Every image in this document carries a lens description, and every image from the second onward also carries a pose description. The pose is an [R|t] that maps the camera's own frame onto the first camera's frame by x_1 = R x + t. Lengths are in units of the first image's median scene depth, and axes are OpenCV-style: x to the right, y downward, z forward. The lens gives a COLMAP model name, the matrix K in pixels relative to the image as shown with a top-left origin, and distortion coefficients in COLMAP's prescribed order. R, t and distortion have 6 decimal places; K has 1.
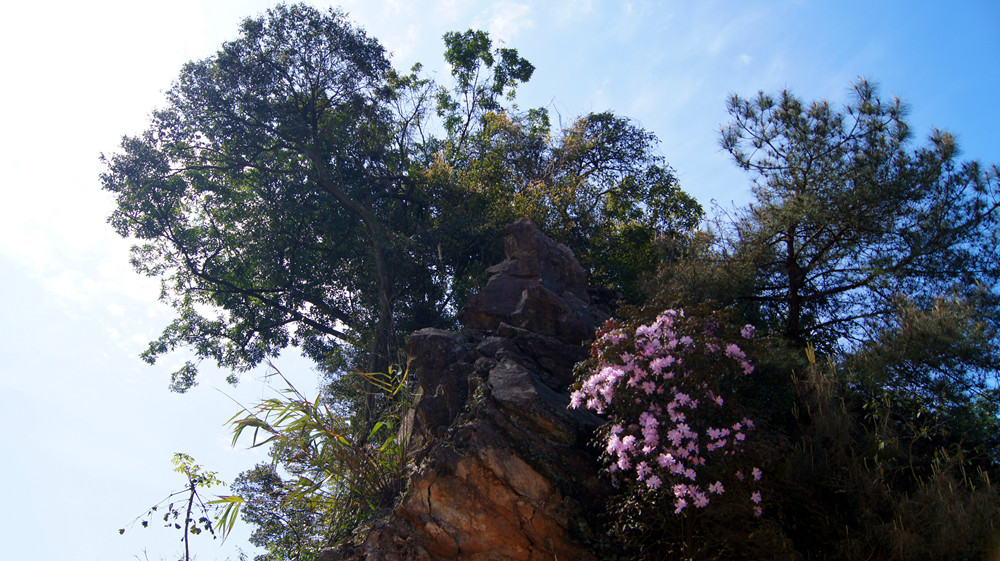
lens RADIAL K [[825.4, 0, 500.3], [0, 825.4, 280.8], [0, 0, 1]] dist [-0.108964, 0.003547]
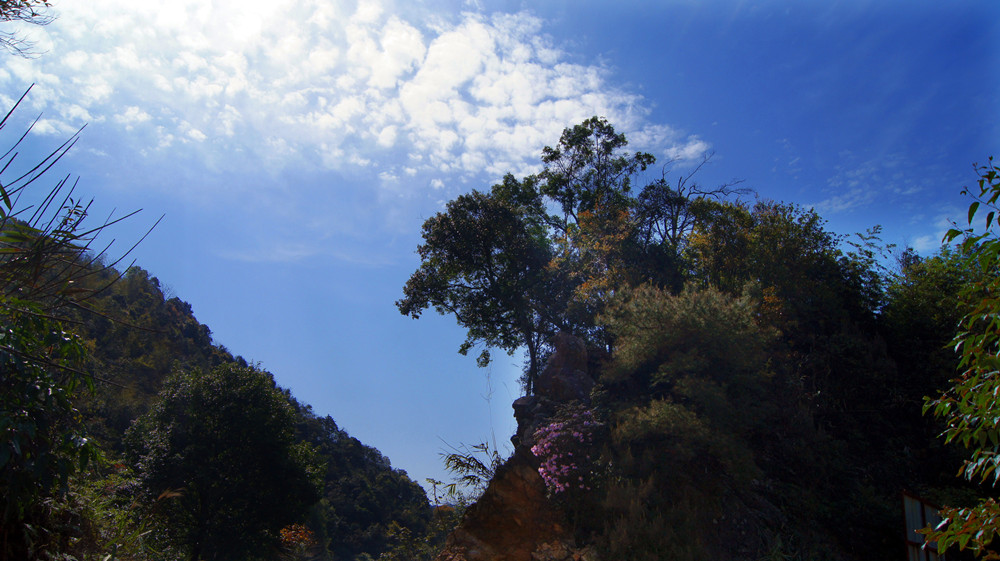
lens RADIAL K [[825.4, 0, 499.9], [0, 825.4, 280.4], [0, 0, 1]] dist [-0.108964, 0.003547]
pose [[0.864576, -0.171911, -0.472182, 1.215045], [0.284020, 0.942347, 0.176960, -0.814843], [0.414538, -0.287105, 0.863556, -1.169983]]
